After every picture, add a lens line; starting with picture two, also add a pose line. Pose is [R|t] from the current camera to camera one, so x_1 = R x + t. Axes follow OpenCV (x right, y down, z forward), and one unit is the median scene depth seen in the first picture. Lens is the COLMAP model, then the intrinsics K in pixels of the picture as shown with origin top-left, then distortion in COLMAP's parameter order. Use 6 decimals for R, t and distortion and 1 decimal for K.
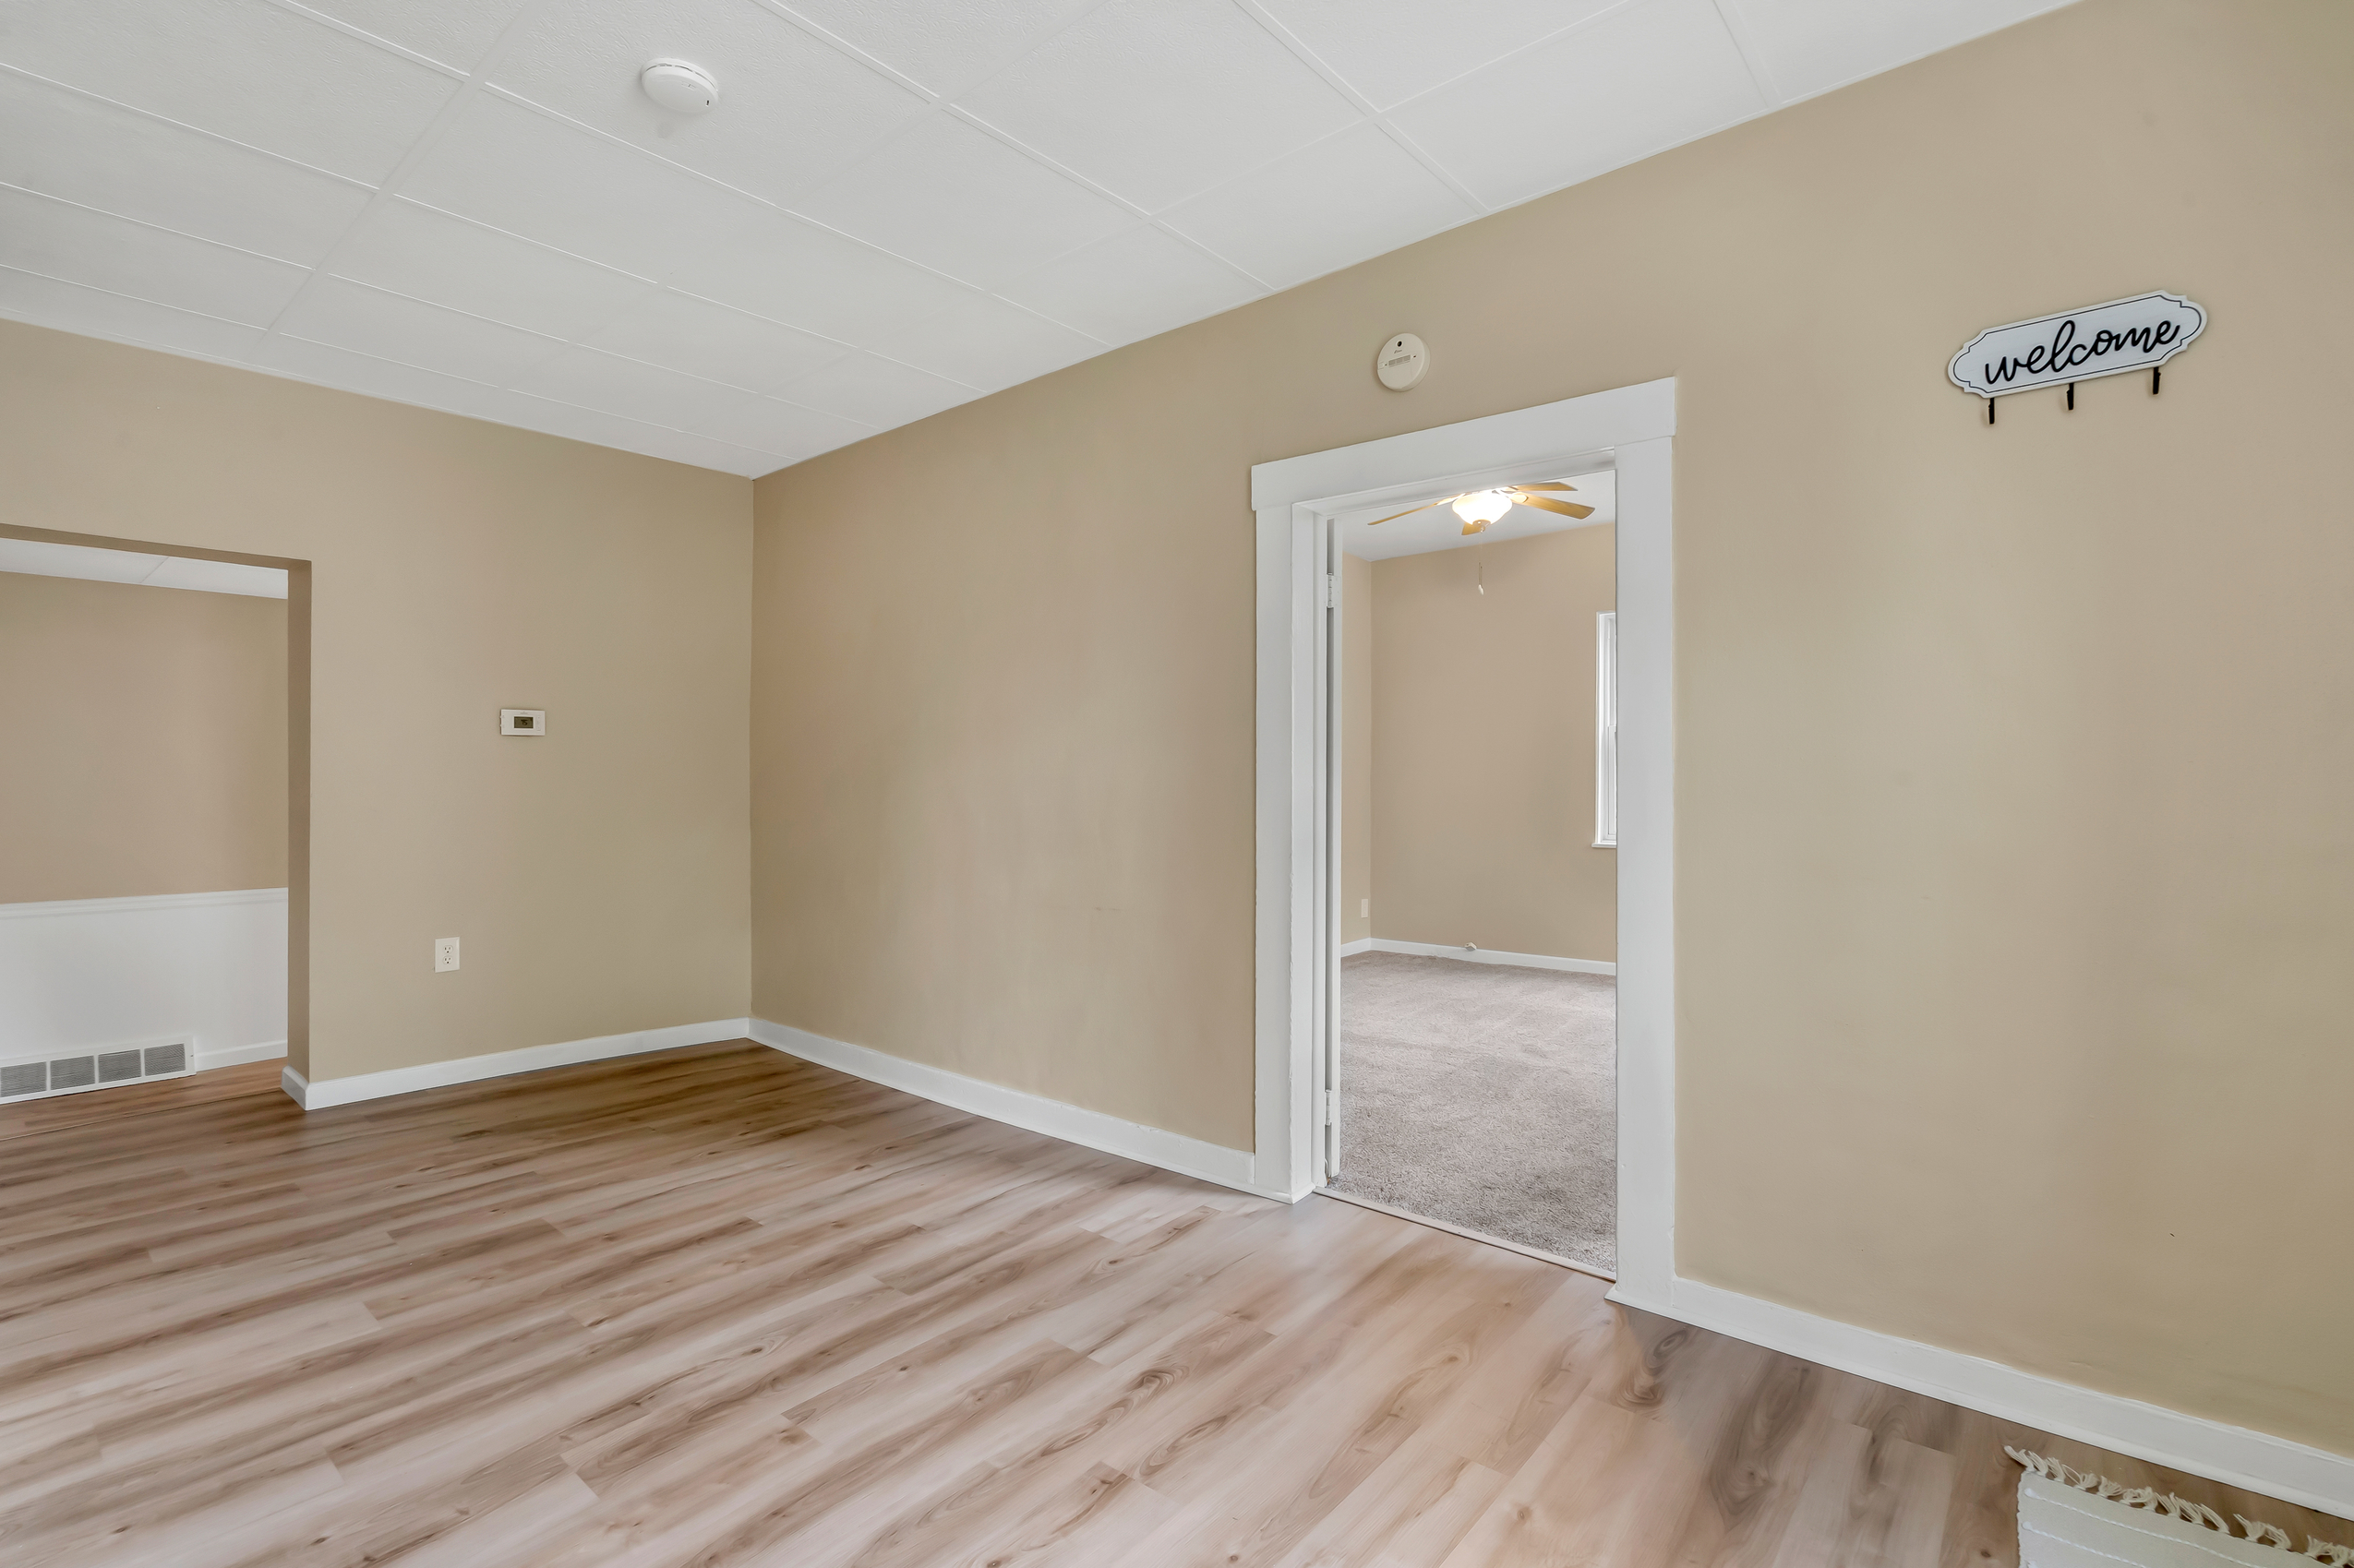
lens RADIAL K [[1076.4, 0, 1157.2], [0, 1076.4, 797.1], [0, 0, 1]] dist [-0.001951, 0.001203]
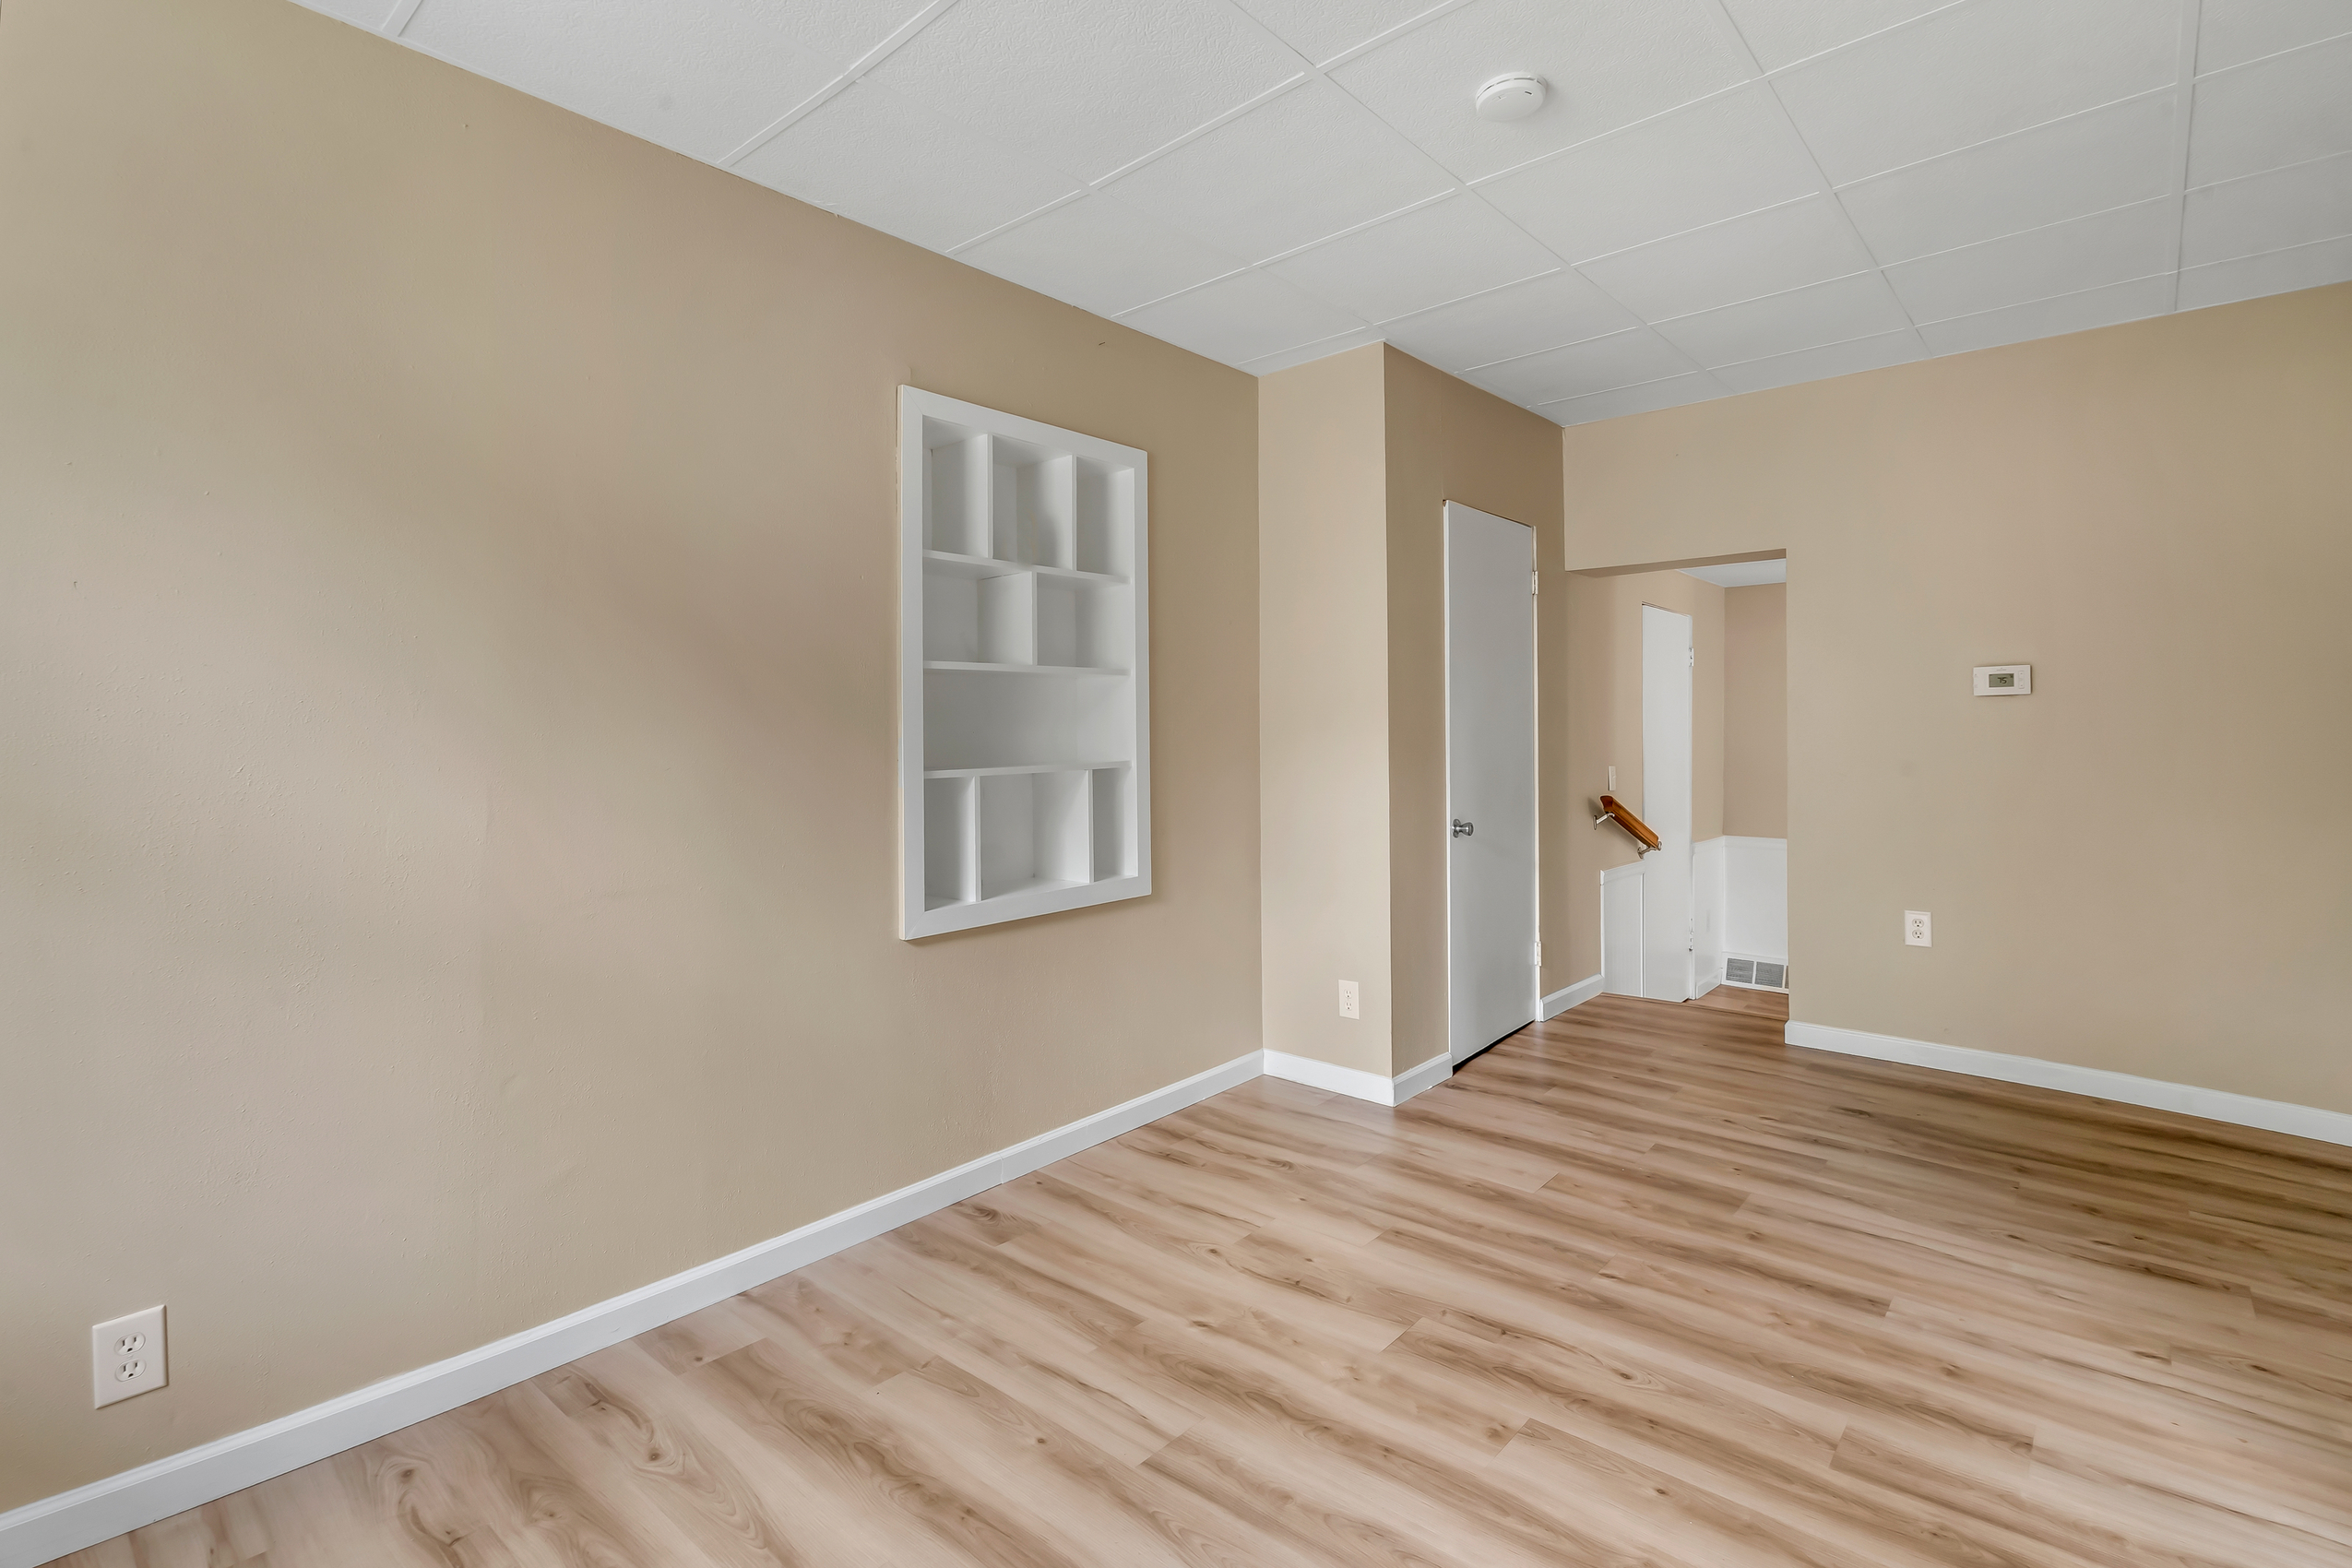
lens RADIAL K [[1075.6, 0, 1158.7], [0, 1075.6, 736.1], [0, 0, 1]] dist [-0.001951, 0.001203]
pose [[-0.014905, -0.005545, -0.999874, 0.456138], [-0.011719, 0.999917, -0.005370, -0.017376], [0.999820, 0.011638, -0.014969, 0.503741]]
